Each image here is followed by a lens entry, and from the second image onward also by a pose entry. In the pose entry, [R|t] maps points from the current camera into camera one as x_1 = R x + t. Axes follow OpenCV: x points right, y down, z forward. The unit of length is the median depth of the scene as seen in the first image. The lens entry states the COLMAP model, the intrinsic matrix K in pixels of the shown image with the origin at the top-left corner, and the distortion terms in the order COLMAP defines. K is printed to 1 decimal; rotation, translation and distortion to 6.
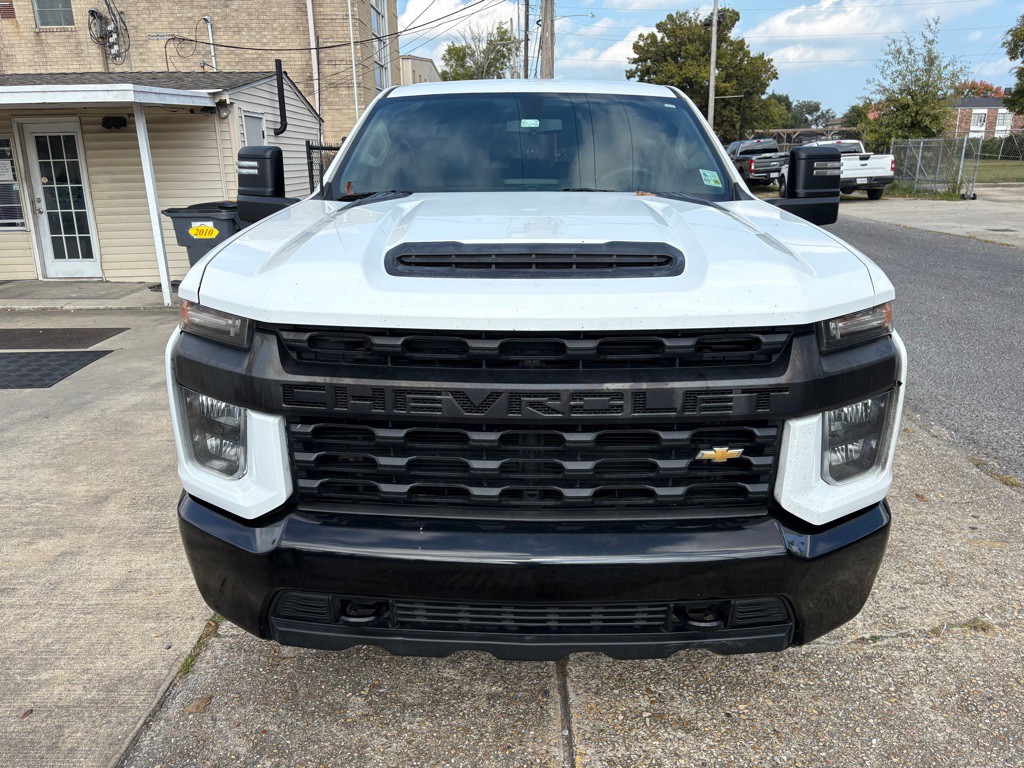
lens RADIAL K [[772.6, 0, 507.2], [0, 772.6, 383.8], [0, 0, 1]] dist [0.053653, -0.054854]
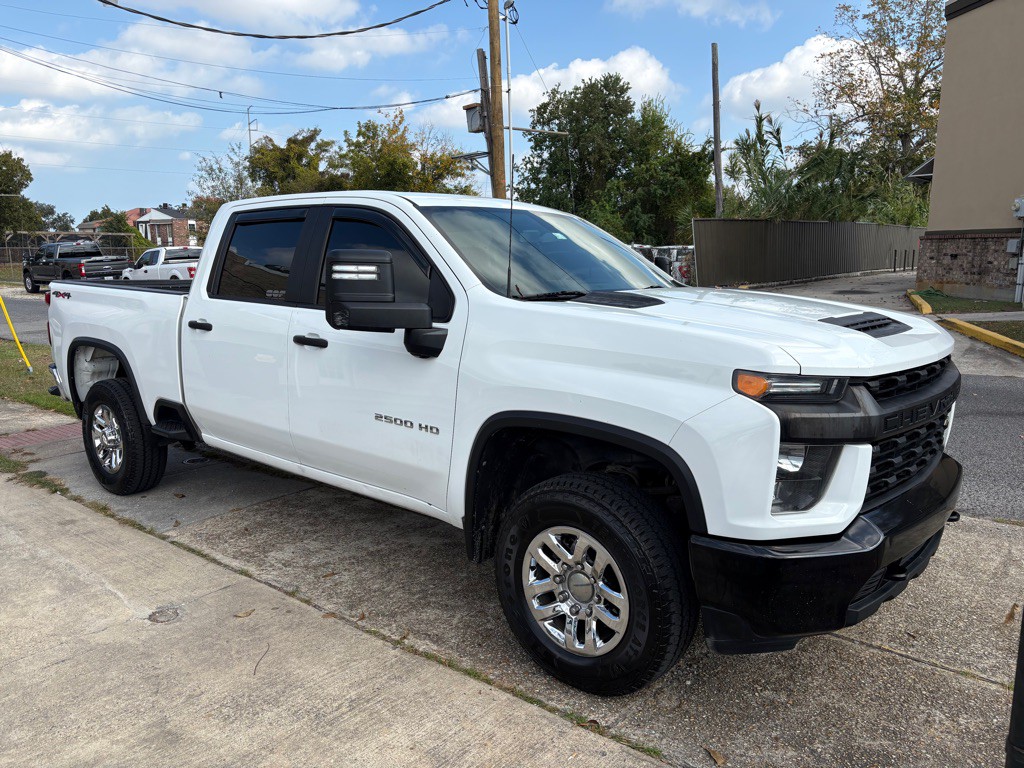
lens RADIAL K [[772.6, 0, 515.9], [0, 772.6, 383.6], [0, 0, 1]] dist [0.053653, -0.054854]
pose [[0.627464, -0.115501, 0.770031, -0.176321], [0.212400, 0.976822, -0.026557, -0.016083], [-0.749116, 0.180218, 0.637453, 0.056507]]
